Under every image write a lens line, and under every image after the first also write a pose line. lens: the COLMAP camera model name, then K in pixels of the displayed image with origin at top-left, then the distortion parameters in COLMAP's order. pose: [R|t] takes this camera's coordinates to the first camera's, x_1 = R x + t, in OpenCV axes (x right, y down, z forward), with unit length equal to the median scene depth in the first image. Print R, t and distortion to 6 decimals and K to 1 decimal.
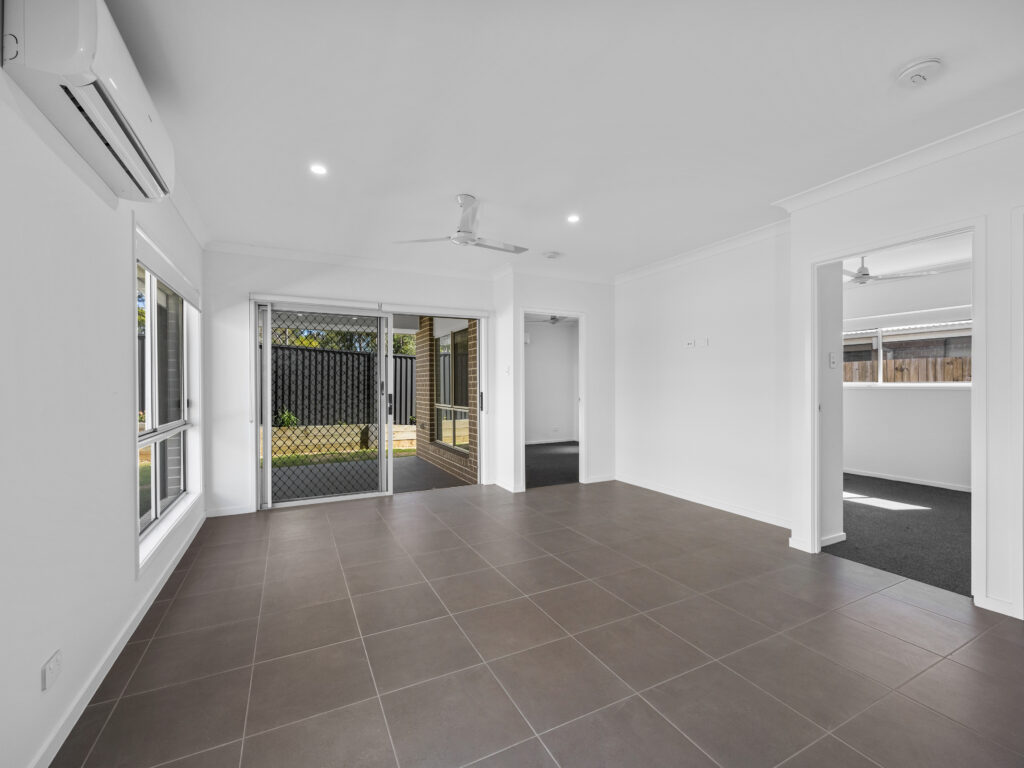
lens RADIAL K [[437.8, 0, 513.6], [0, 437.8, 382.1], [0, 0, 1]] dist [-0.001988, -0.000190]
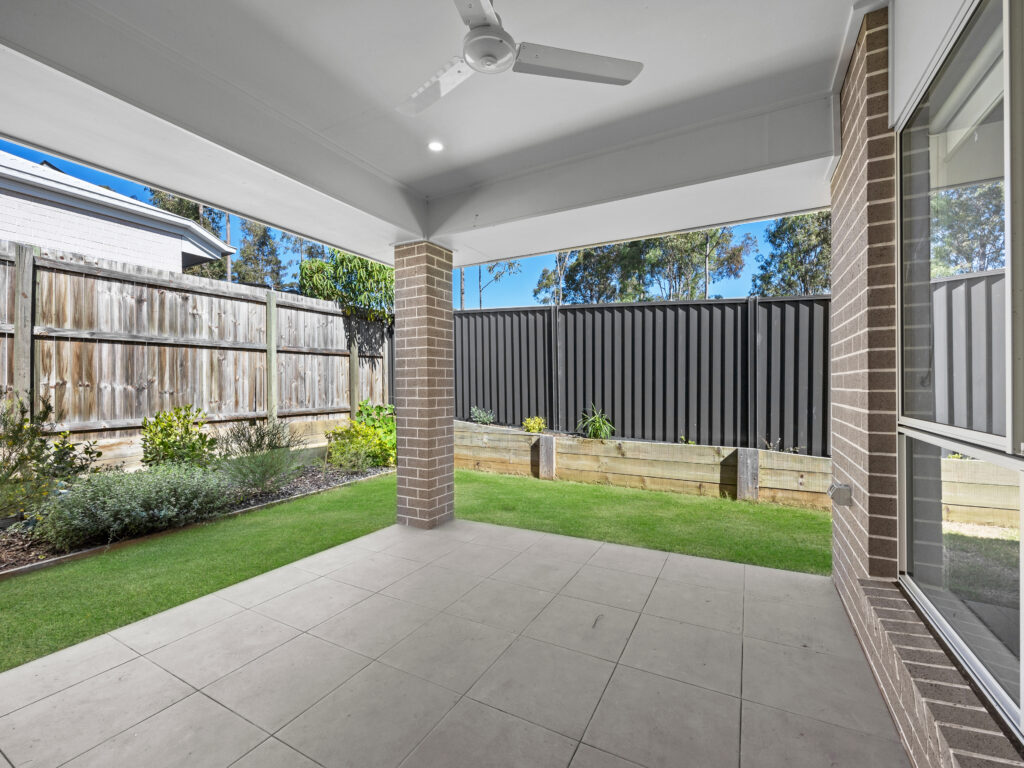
lens RADIAL K [[437.8, 0, 513.6], [0, 437.8, 382.1], [0, 0, 1]] dist [-0.001988, -0.000190]
pose [[0.591507, -0.004838, -0.806286, -0.082628], [0.001269, 0.999986, -0.005069, 0.023216], [0.806299, 0.001975, 0.591505, 0.509174]]
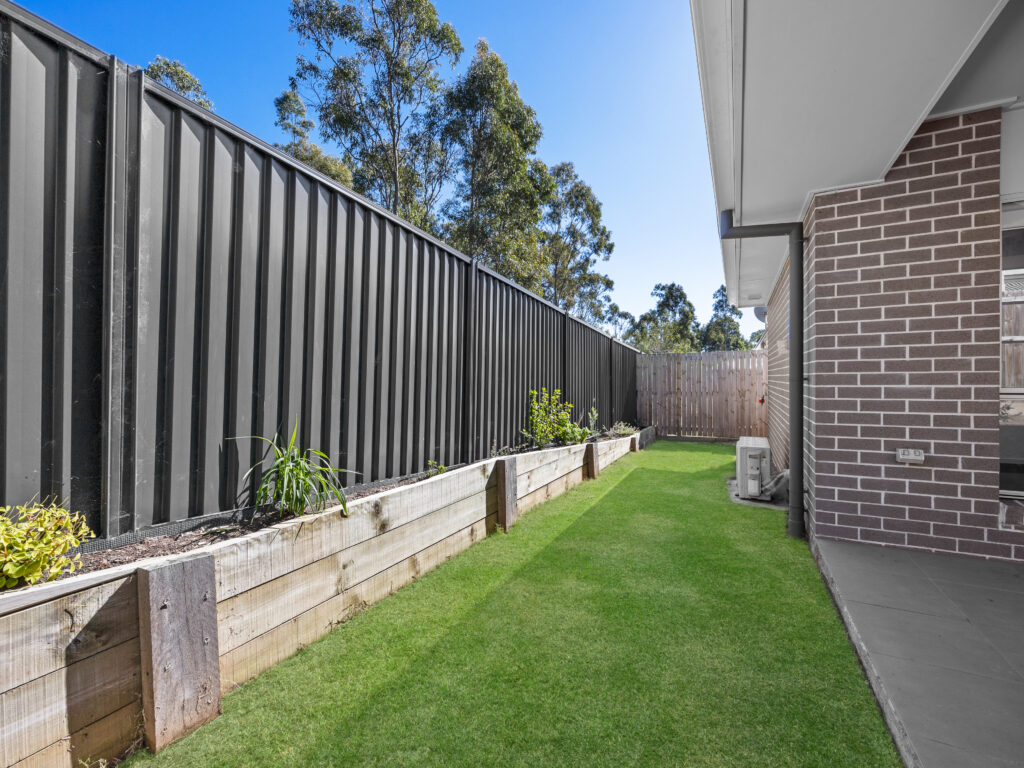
lens RADIAL K [[437.8, 0, 513.6], [0, 437.8, 382.1], [0, 0, 1]] dist [-0.001988, -0.000190]
pose [[0.805902, 0.005251, 0.592025, -0.535429], [-0.000125, 0.999962, -0.008700, 0.037114], [-0.592048, 0.006937, 0.805872, 0.716372]]
